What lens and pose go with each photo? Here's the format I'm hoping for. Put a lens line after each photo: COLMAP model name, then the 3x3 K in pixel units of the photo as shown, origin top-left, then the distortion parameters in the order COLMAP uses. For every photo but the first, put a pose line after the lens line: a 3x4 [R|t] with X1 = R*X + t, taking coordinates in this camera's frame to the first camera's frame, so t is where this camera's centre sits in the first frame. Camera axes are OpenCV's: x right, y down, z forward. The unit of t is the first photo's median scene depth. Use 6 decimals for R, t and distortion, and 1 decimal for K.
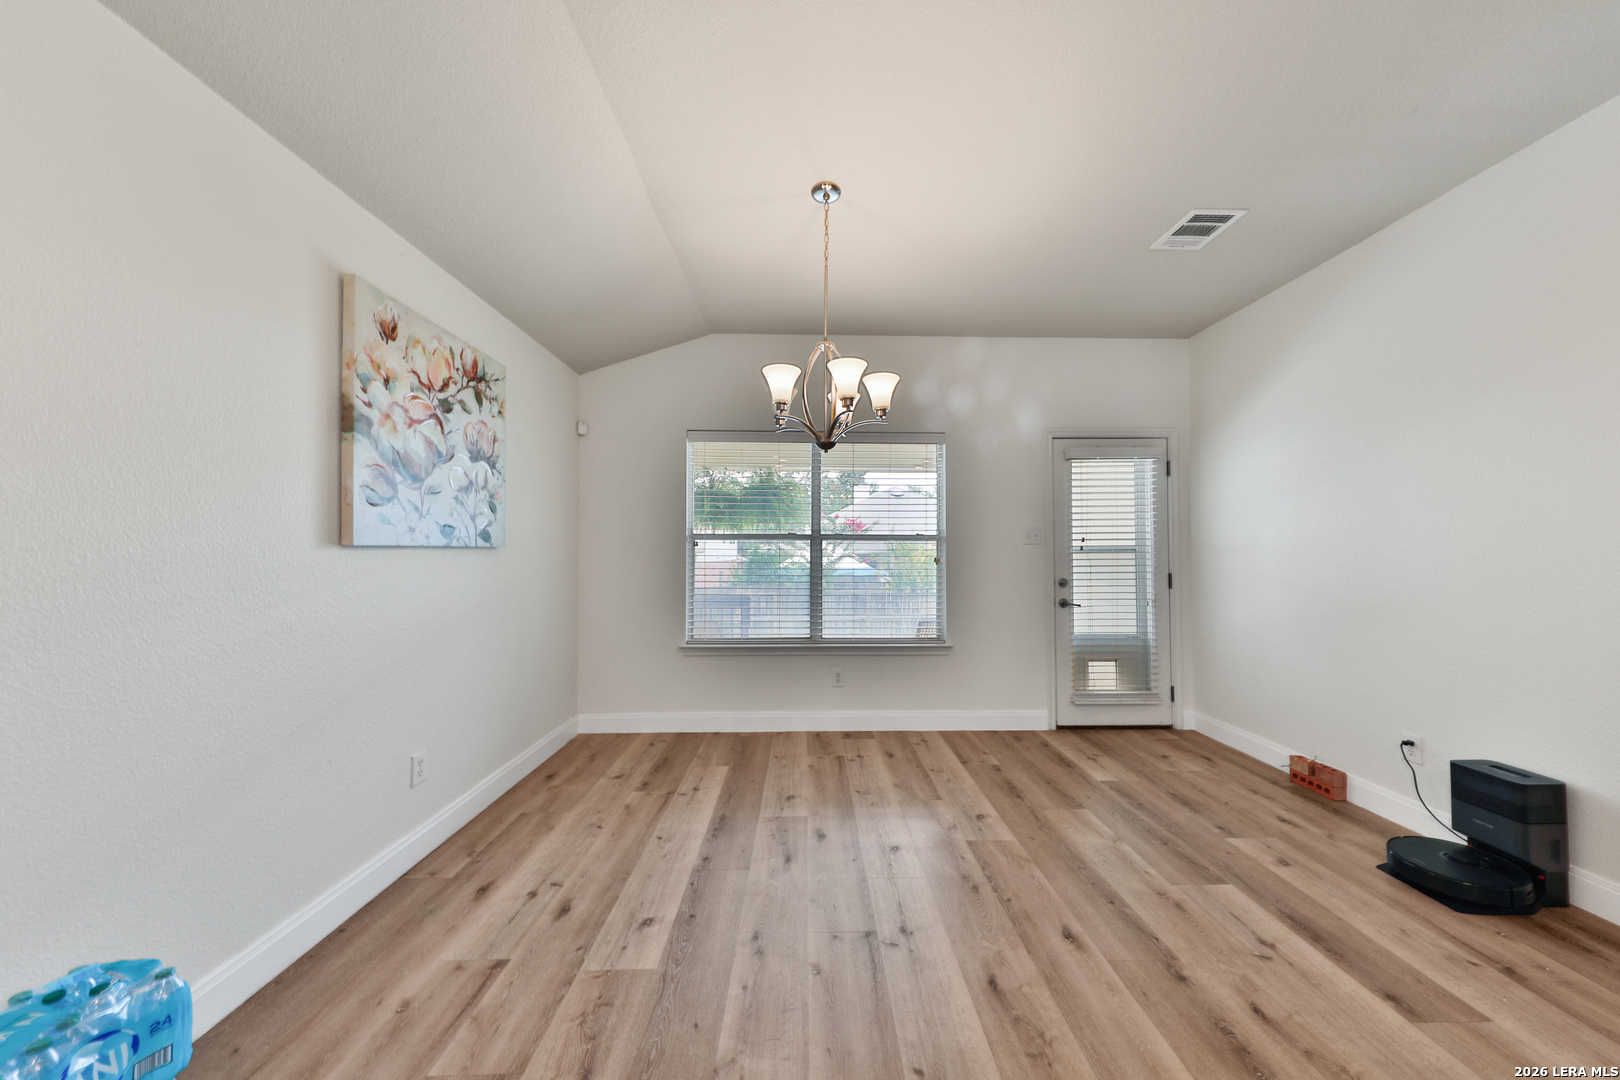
lens RADIAL K [[543.2, 0, 817.2], [0, 543.2, 547.4], [0, 0, 1]] dist [0.009363, -0.000100]
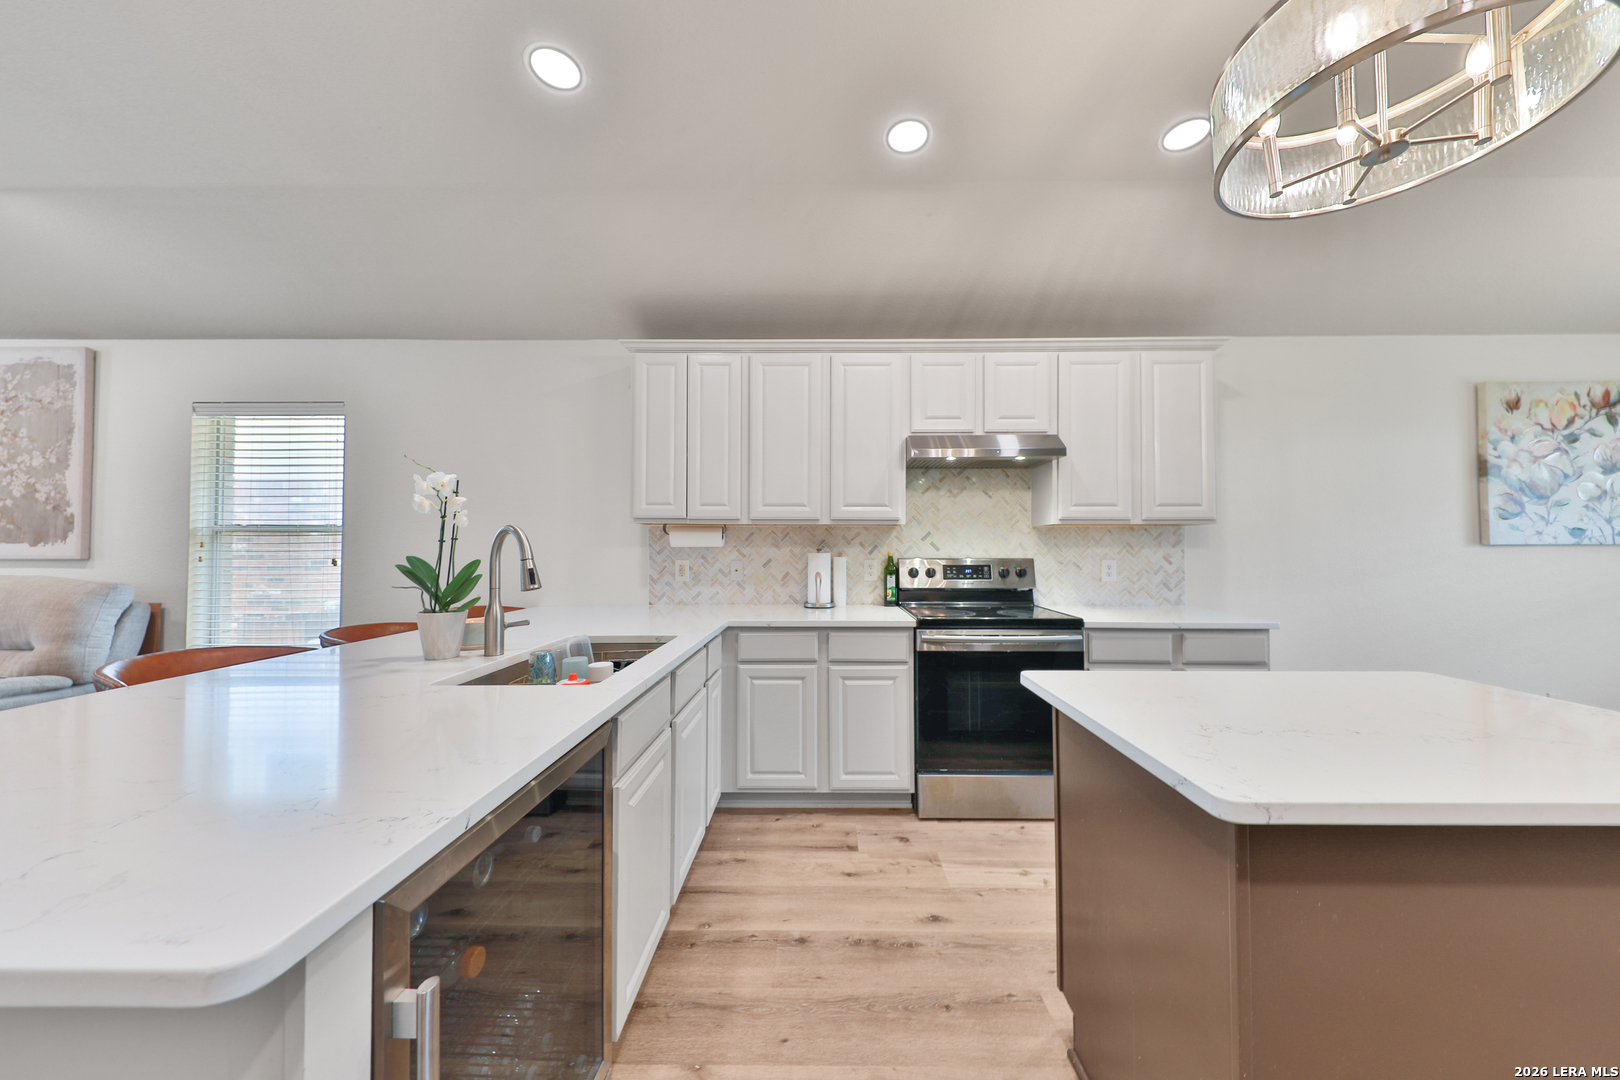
lens RADIAL K [[535.9, 0, 820.1], [0, 535.9, 535.3], [0, 0, 1]] dist [0.015574, -0.003593]
pose [[-0.028452, -0.025698, -0.999265, 0.656749], [0.008420, 0.999628, -0.025947, -0.004759], [0.999560, -0.009152, -0.028225, -0.752777]]
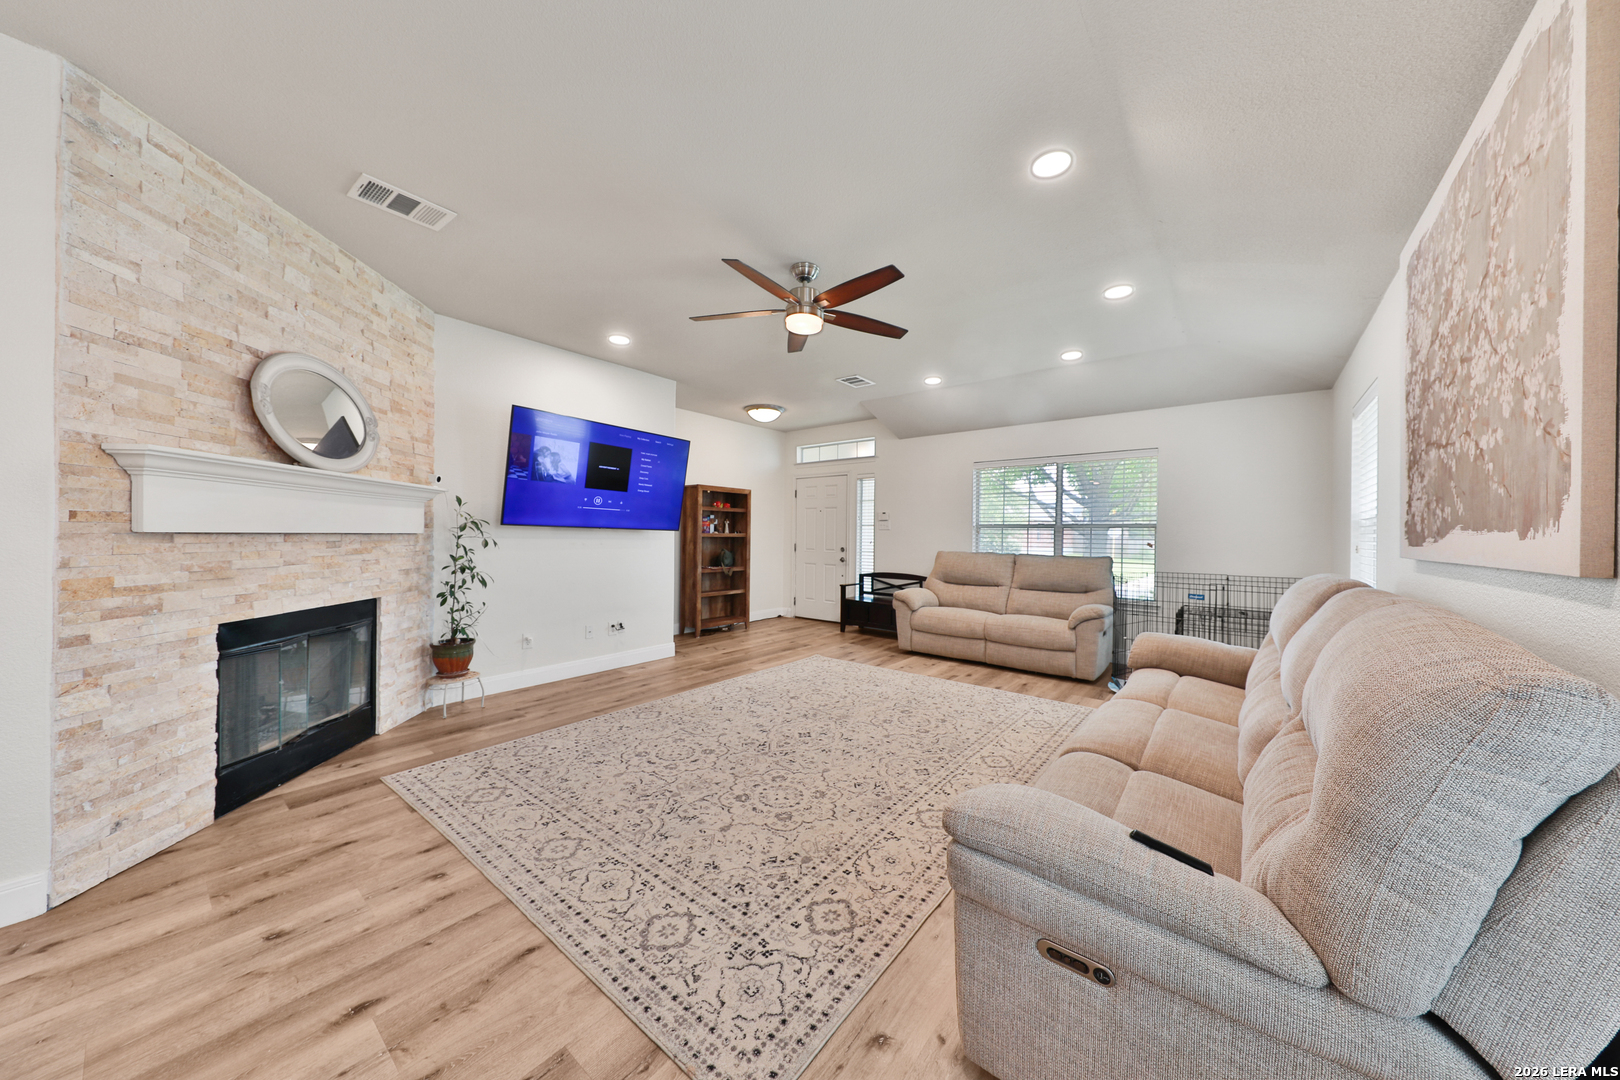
lens RADIAL K [[539.4, 0, 824.6], [0, 539.4, 536.5], [0, 0, 1]] dist [0.022906, -0.007170]
pose [[-0.778543, -0.010583, 0.627502, -0.401602], [-0.016753, 0.999852, -0.003923, -0.016635], [-0.627367, -0.013567, -0.778605, -1.860002]]
